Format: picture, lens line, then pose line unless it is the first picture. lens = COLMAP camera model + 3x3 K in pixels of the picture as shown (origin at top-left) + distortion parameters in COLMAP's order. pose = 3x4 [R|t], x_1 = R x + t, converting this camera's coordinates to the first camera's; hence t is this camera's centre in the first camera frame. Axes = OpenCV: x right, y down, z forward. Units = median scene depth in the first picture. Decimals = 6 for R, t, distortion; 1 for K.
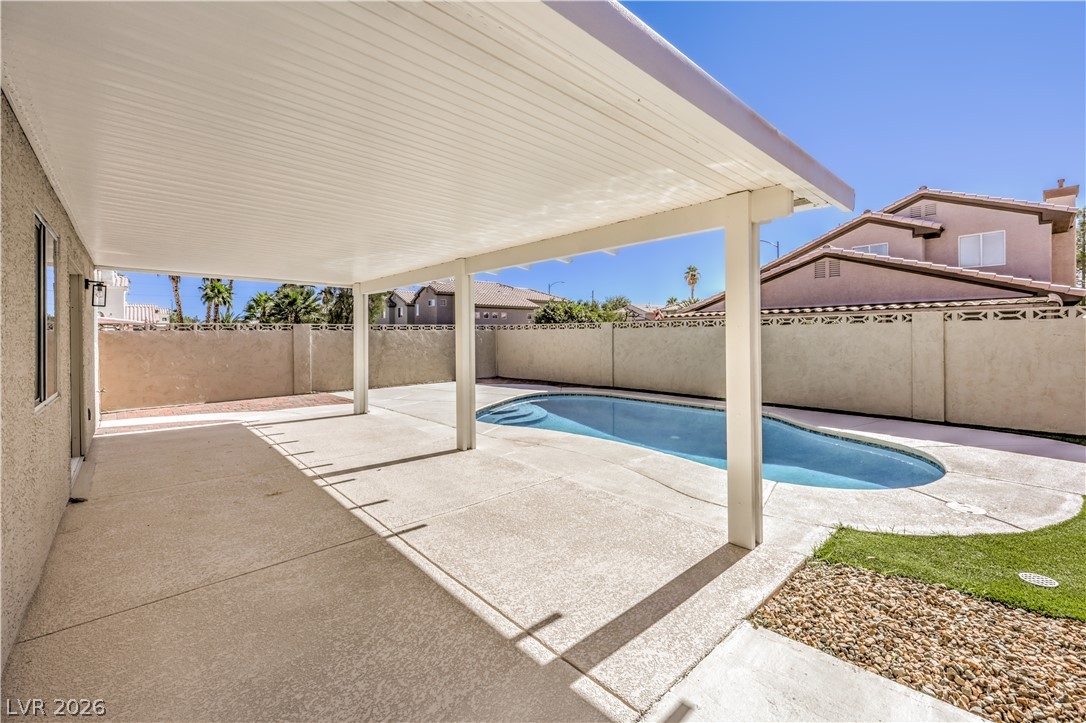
lens RADIAL K [[445.6, 0, 539.6], [0, 445.6, 336.6], [0, 0, 1]] dist [-0.001166, 0.000354]
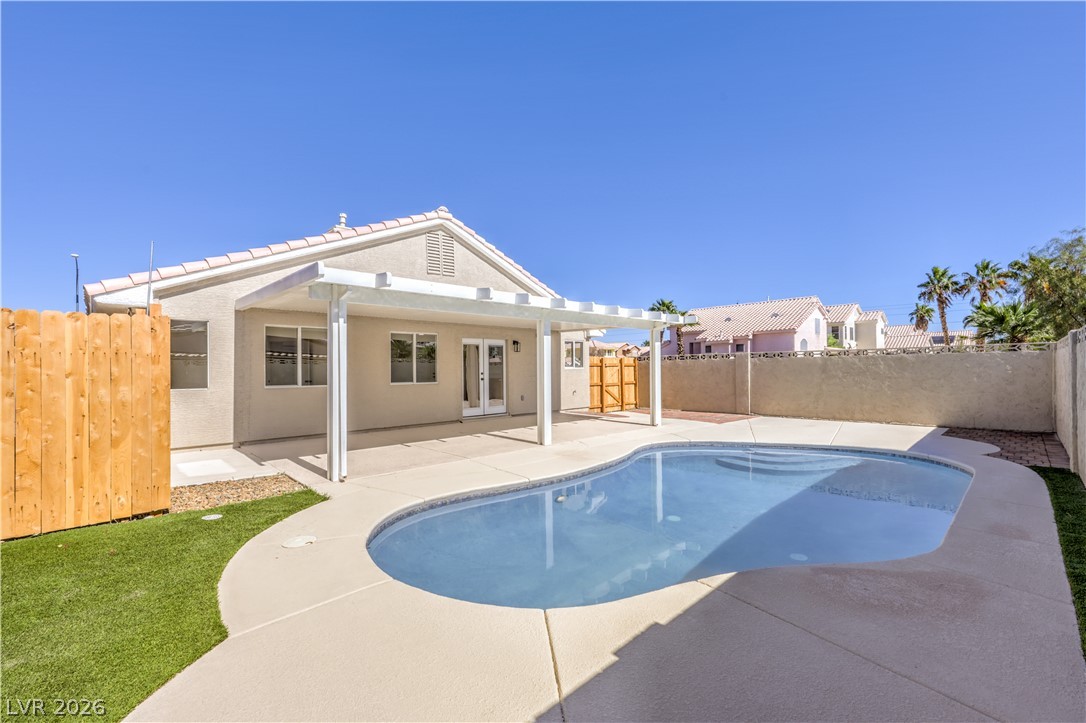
lens RADIAL K [[445.6, 0, 553.2], [0, 445.6, 368.7], [0, 0, 1]] dist [-0.001166, 0.000354]
pose [[0.055388, 0.007931, -0.998433, 0.617726], [0.004598, 0.999956, 0.008198, 0.000493], [0.998454, -0.005045, 0.055349, 0.471965]]
